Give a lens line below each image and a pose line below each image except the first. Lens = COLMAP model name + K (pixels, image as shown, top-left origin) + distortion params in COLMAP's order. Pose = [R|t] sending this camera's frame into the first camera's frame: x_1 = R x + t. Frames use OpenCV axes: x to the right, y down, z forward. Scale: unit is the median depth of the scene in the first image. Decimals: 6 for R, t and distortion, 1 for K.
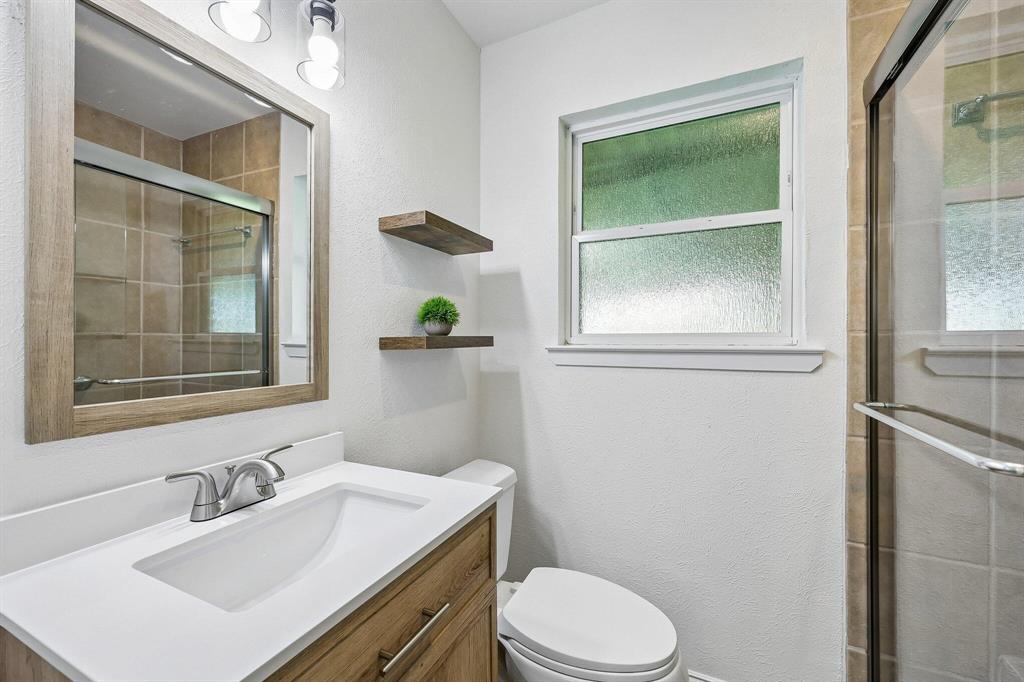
lens RADIAL K [[415.1, 0, 512.0], [0, 415.1, 341.0], [0, 0, 1]] dist [0.001141, 0.000111]
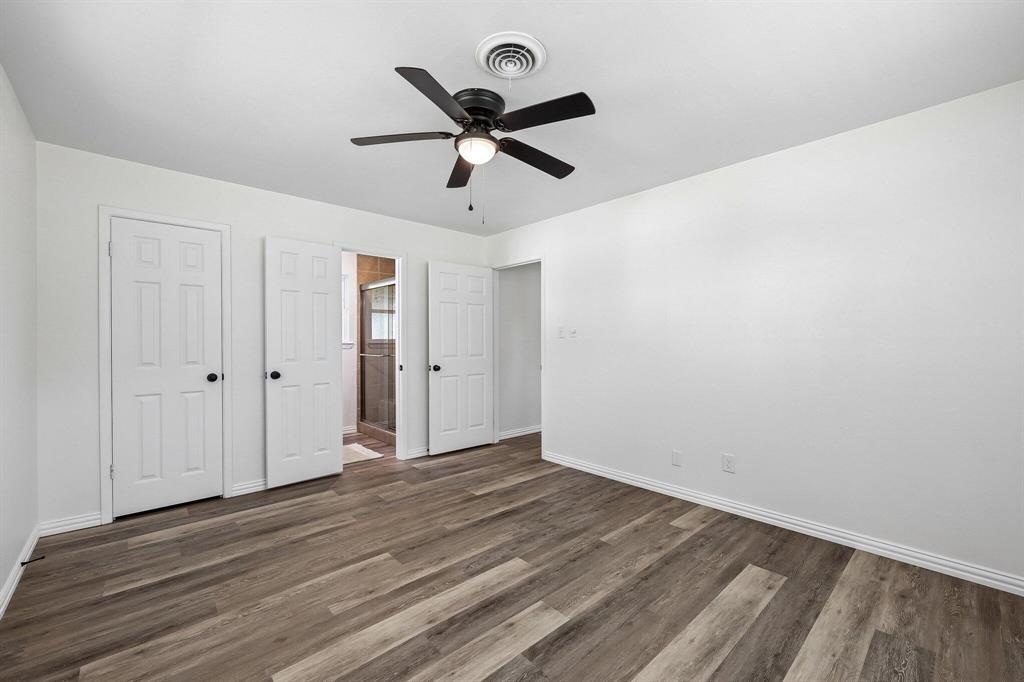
lens RADIAL K [[416.8, 0, 511.5], [0, 416.8, 344.6], [0, 0, 1]] dist [0.000832, 0.000183]
pose [[0.380241, -0.012898, 0.924797, -2.236778], [-0.001582, 0.999892, 0.014595, -0.026586], [-0.924886, -0.007013, 0.380180, -1.857308]]
